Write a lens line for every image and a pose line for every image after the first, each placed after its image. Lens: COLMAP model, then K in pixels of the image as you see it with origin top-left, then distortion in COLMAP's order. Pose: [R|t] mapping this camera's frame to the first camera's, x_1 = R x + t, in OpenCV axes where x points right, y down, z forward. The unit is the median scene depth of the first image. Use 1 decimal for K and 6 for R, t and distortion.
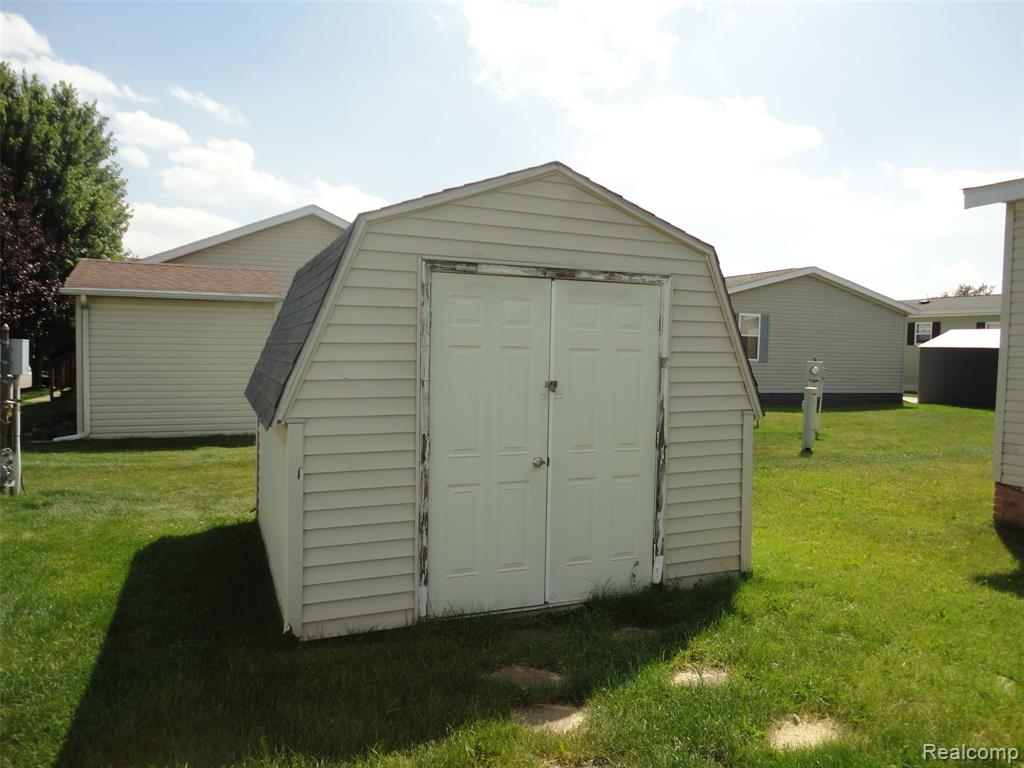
lens RADIAL K [[744.8, 0, 512.0], [0, 744.8, 384.0], [0, 0, 1]] dist [0.022527, -0.000346]
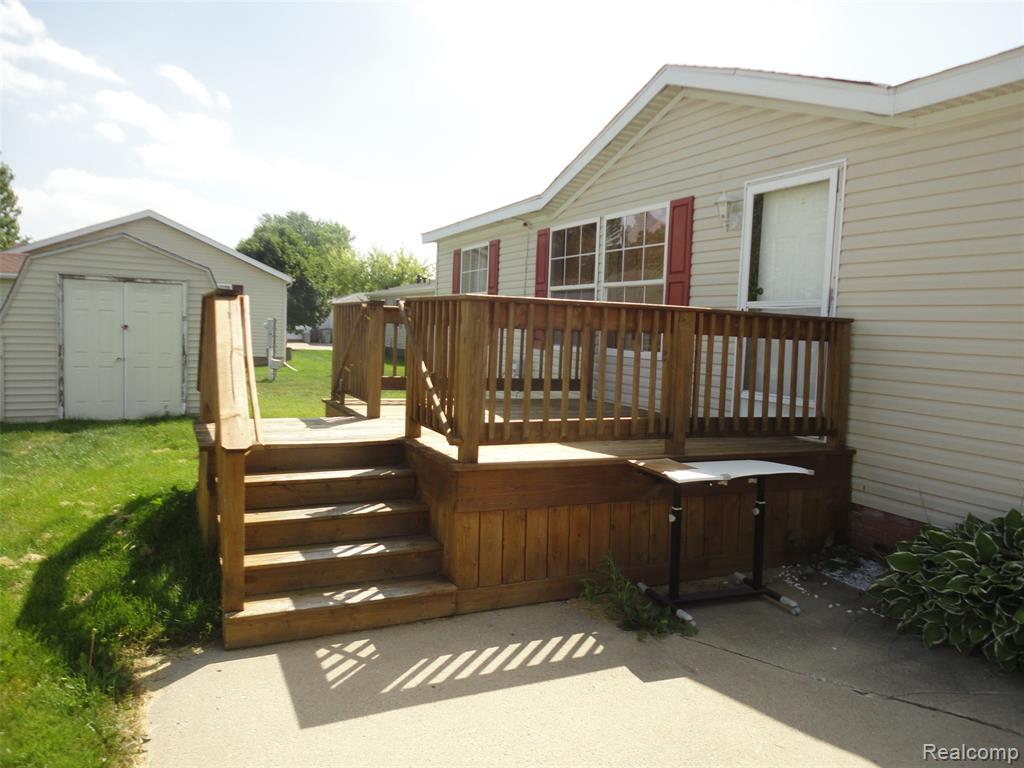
lens RADIAL K [[744.8, 0, 512.0], [0, 744.8, 384.0], [0, 0, 1]] dist [0.022527, -0.000346]
pose [[0.999761, 0.017857, -0.012626, 1.329501], [-0.017370, 0.999139, 0.037672, 0.072708], [0.013288, -0.037444, 0.999210, -1.386685]]
